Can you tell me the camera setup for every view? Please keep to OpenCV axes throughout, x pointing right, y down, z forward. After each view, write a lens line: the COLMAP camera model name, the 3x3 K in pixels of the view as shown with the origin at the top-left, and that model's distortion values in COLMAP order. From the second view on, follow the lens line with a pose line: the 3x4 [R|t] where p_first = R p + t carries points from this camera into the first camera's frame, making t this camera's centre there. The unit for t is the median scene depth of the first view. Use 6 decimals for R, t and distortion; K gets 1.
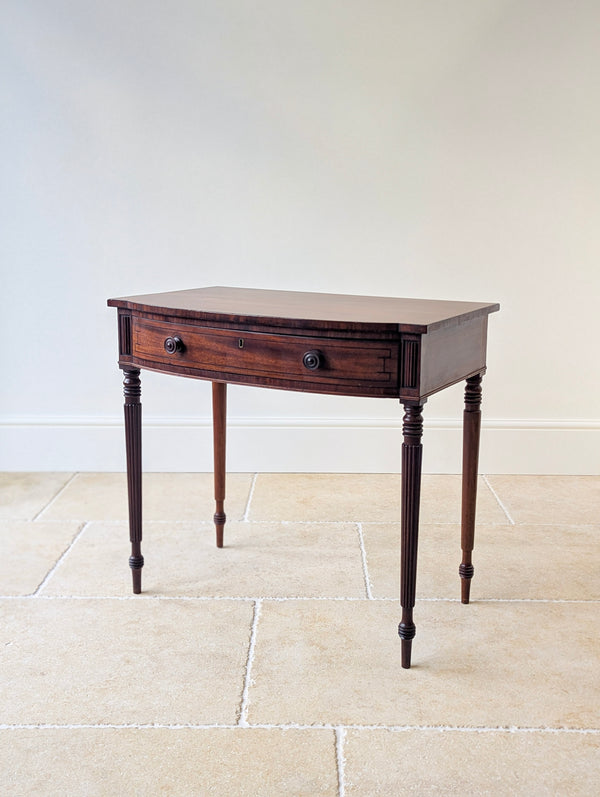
lens RADIAL K [[797.2, 0, 305.6], [0, 797.2, 348.2], [0, 0, 1]] dist [0.005500, 0.017483]
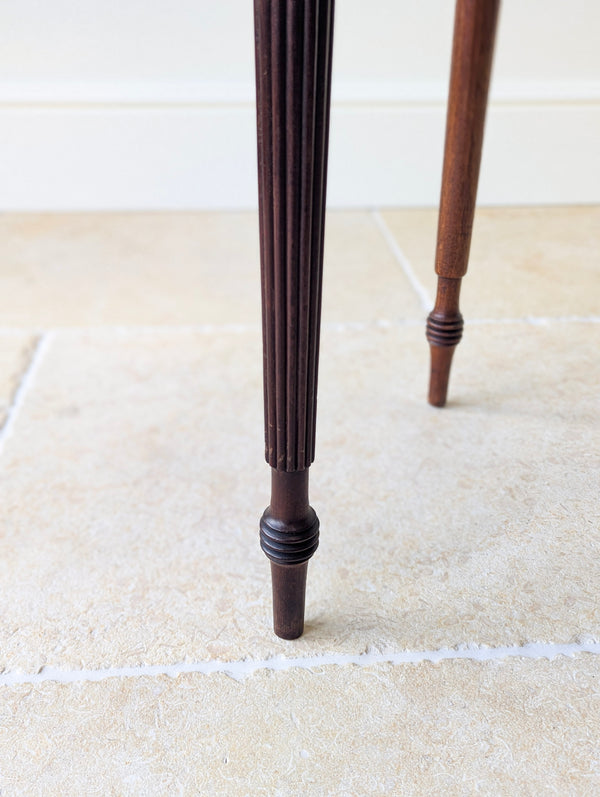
lens RADIAL K [[784.3, 0, 299.9], [0, 784.3, 377.1], [0, 0, 1]] dist [0.036551, -0.005328]
pose [[0.996278, -0.037448, 0.077642, -0.226312], [0.008236, 0.937941, 0.346698, 0.132025], [-0.085807, -0.344768, 0.934758, 0.784410]]
